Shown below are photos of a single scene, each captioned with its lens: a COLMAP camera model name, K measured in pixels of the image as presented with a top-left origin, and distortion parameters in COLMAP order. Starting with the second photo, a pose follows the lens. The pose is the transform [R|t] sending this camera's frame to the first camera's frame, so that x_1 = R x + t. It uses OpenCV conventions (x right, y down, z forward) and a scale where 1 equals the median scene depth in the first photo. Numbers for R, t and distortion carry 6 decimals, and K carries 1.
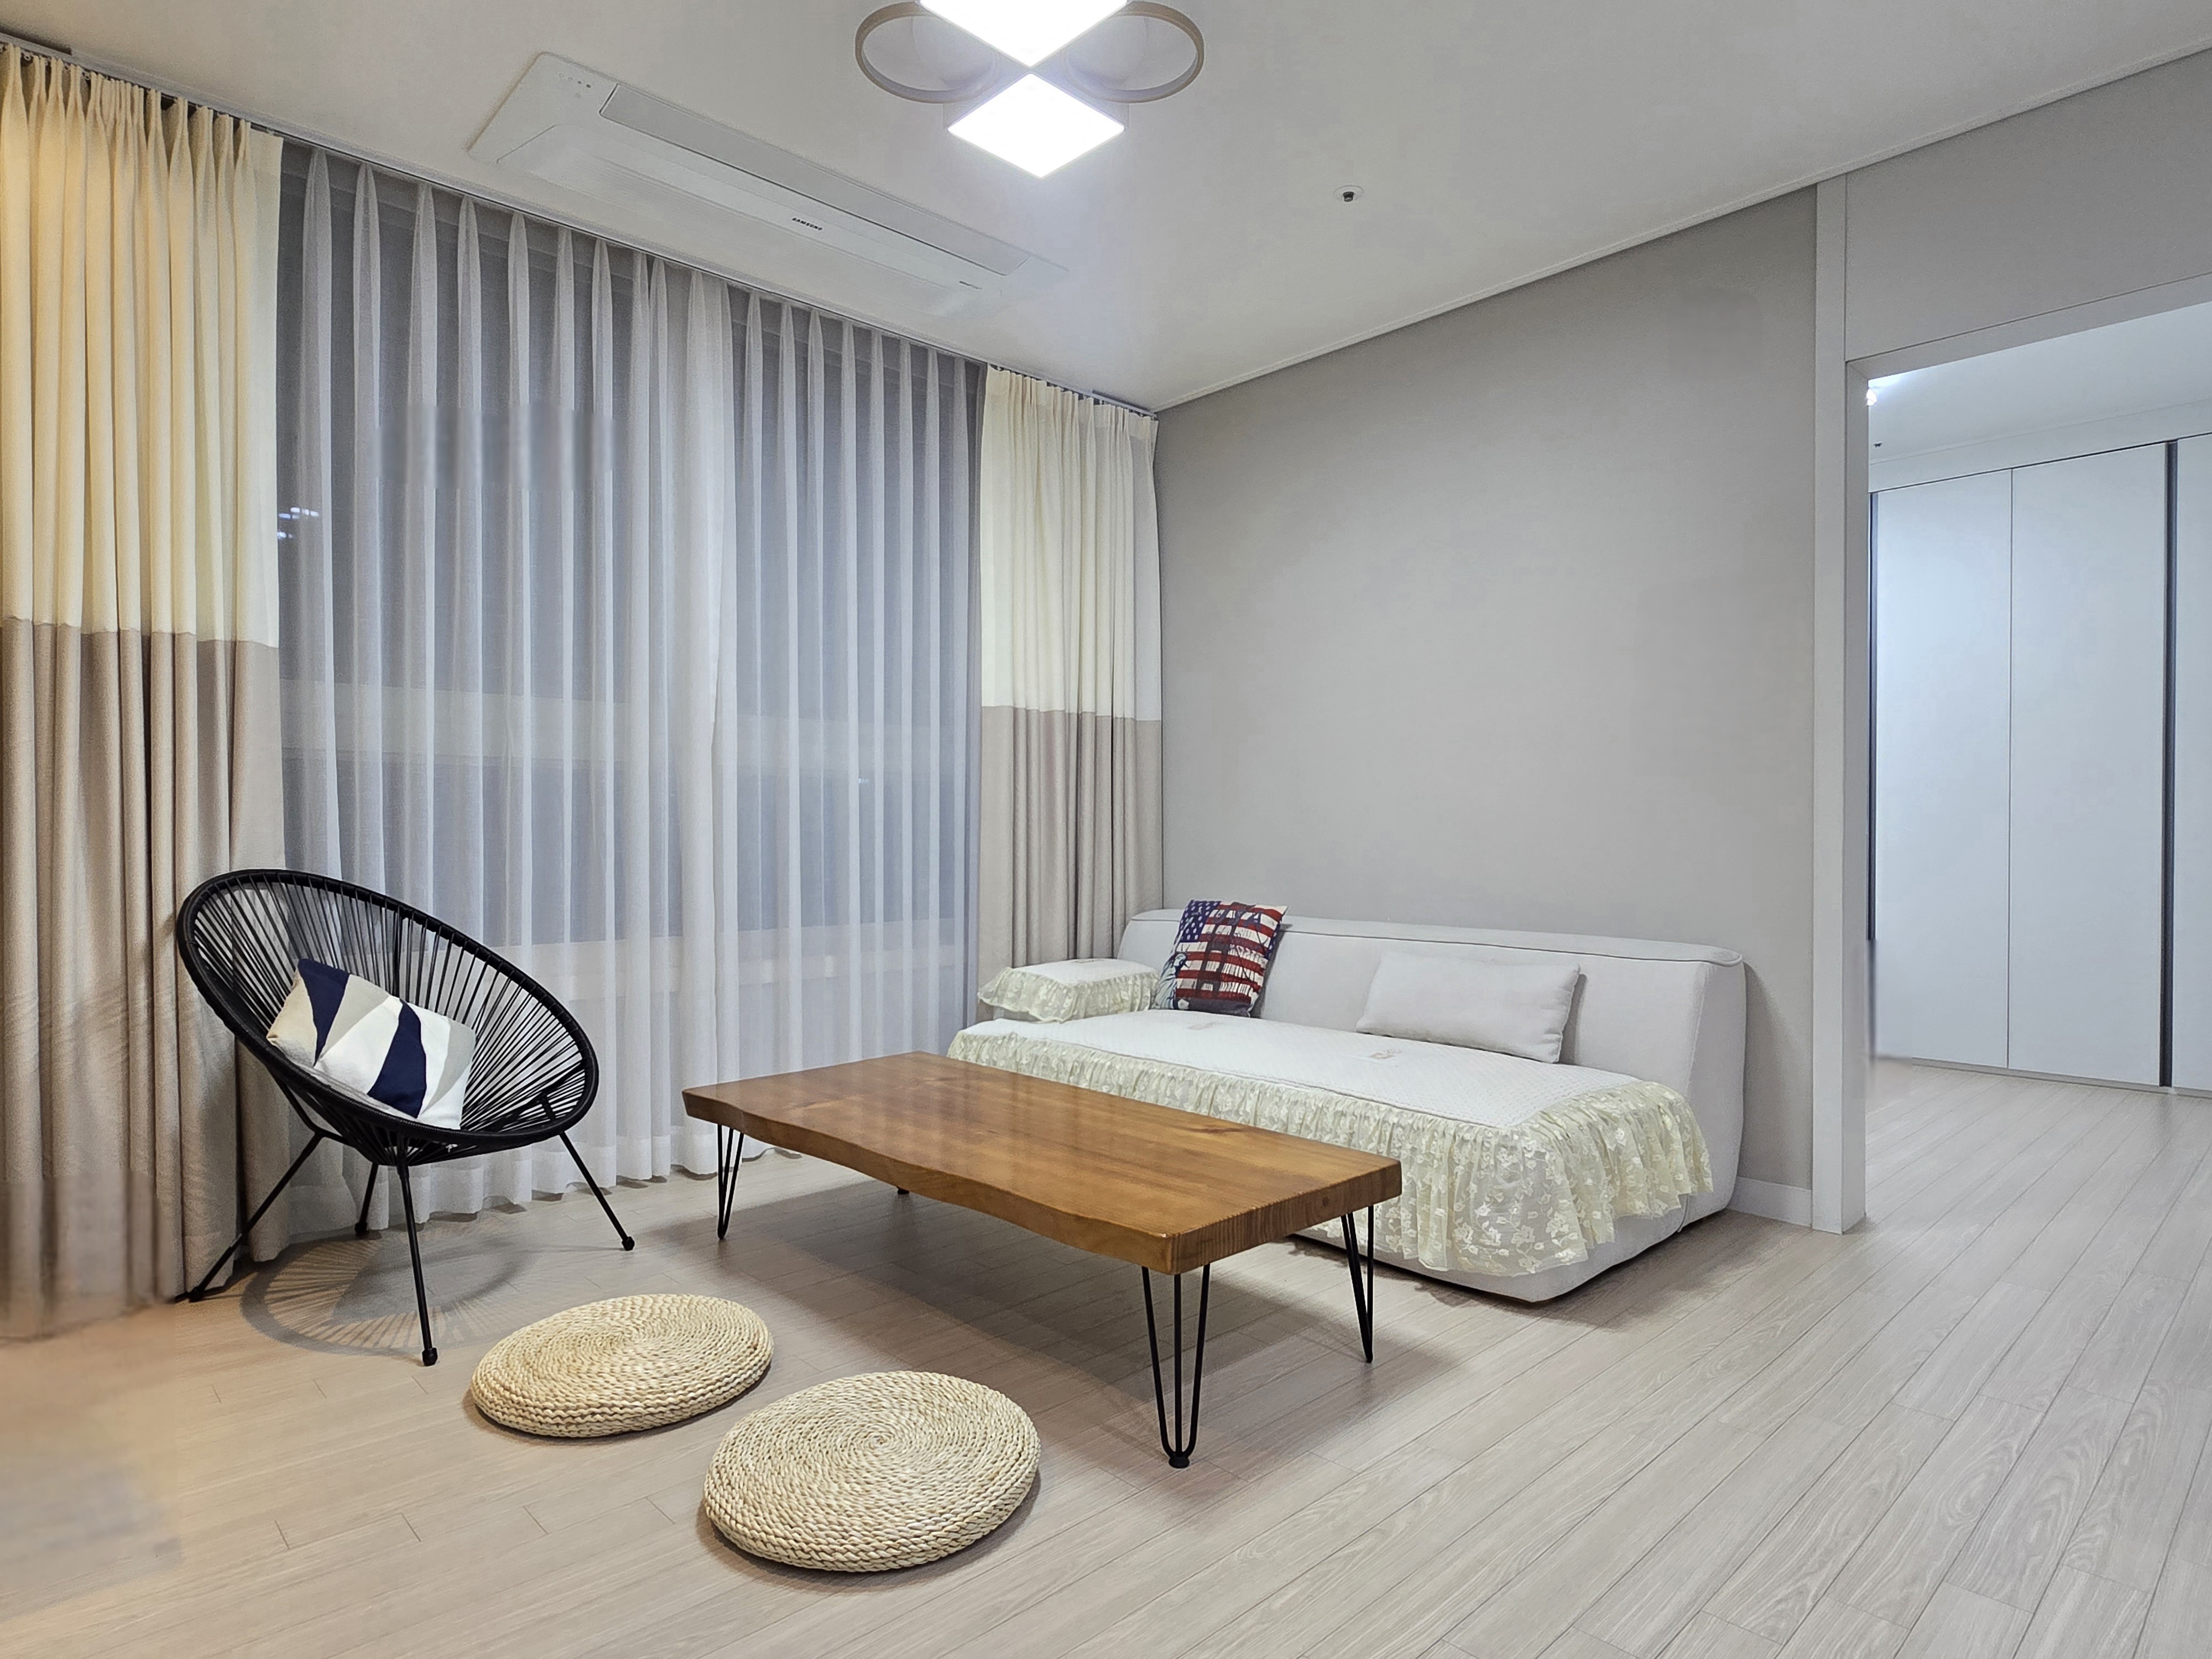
lens RADIAL K [[1233.7, 0, 1106.1], [0, 1233.7, 840.6], [0, 0, 1]] dist [-0.000191, -0.001278]
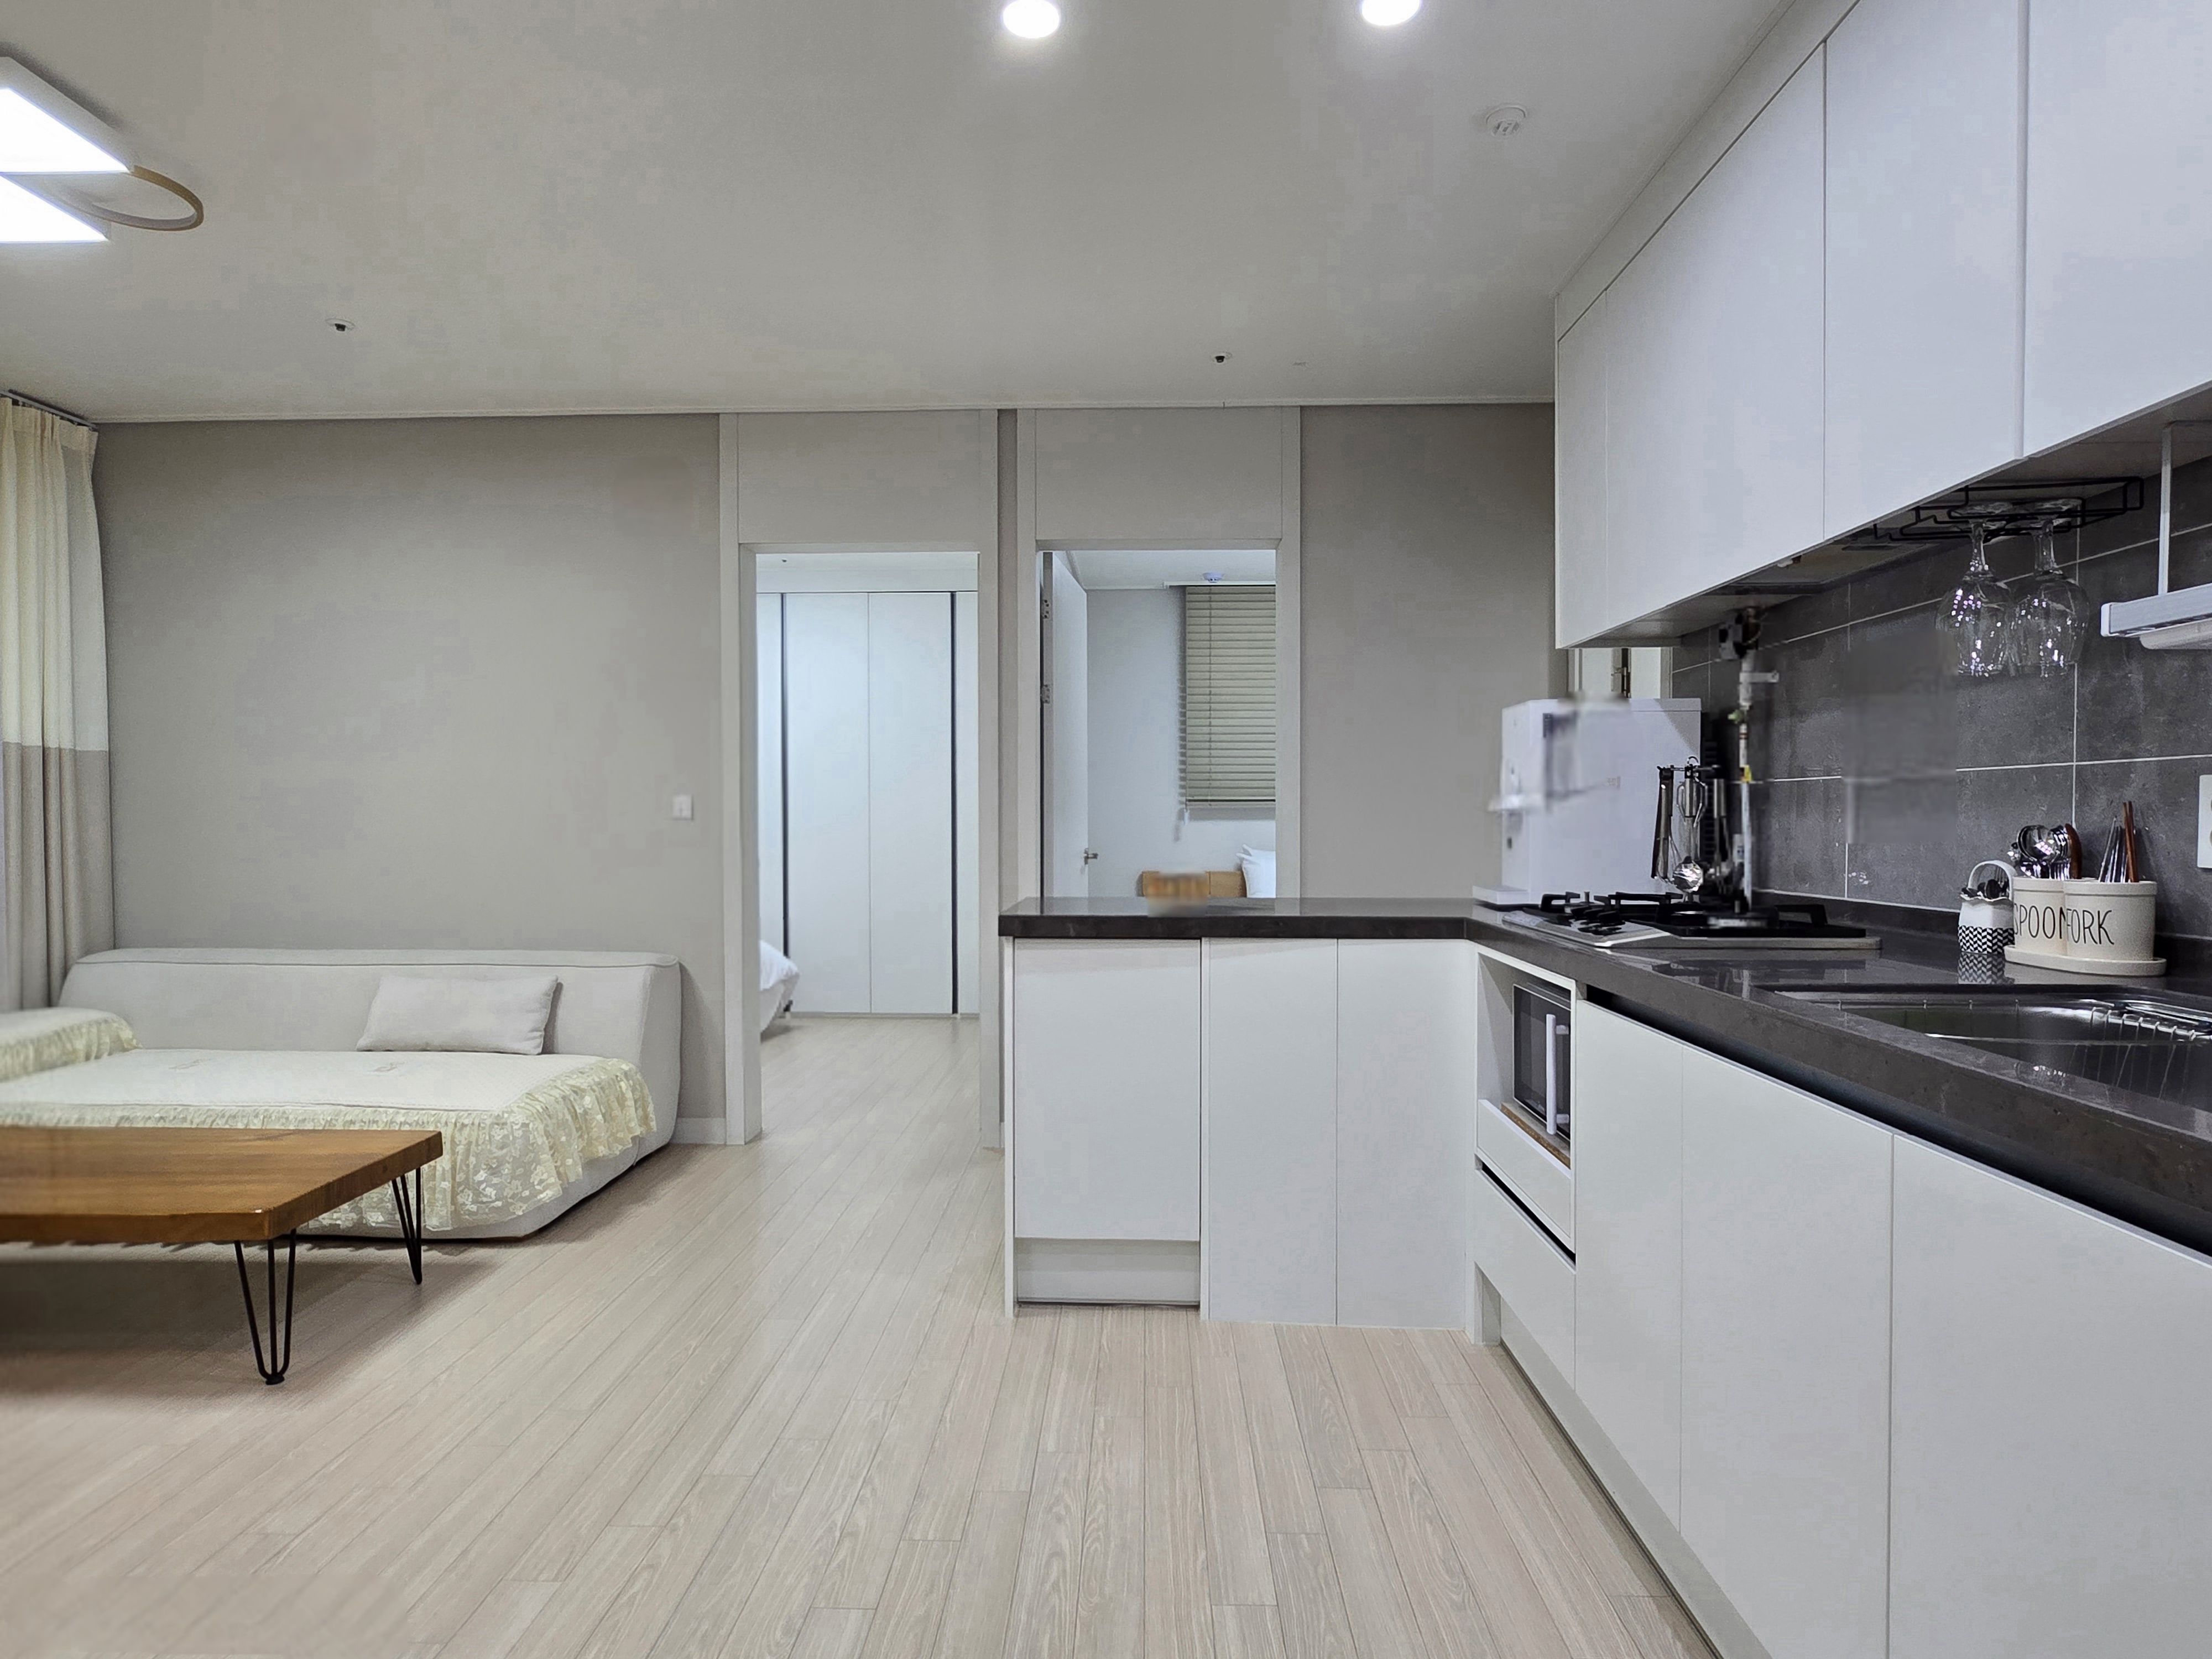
lens RADIAL K [[1233.7, 0, 1103.3], [0, 1233.7, 837.4], [0, 0, 1]] dist [-0.000191, -0.001278]
pose [[0.716149, -0.016205, 0.697759, -0.115344], [0.005772, 0.999834, 0.017296, -0.069578], [-0.697923, -0.008359, 0.716124, -0.354612]]
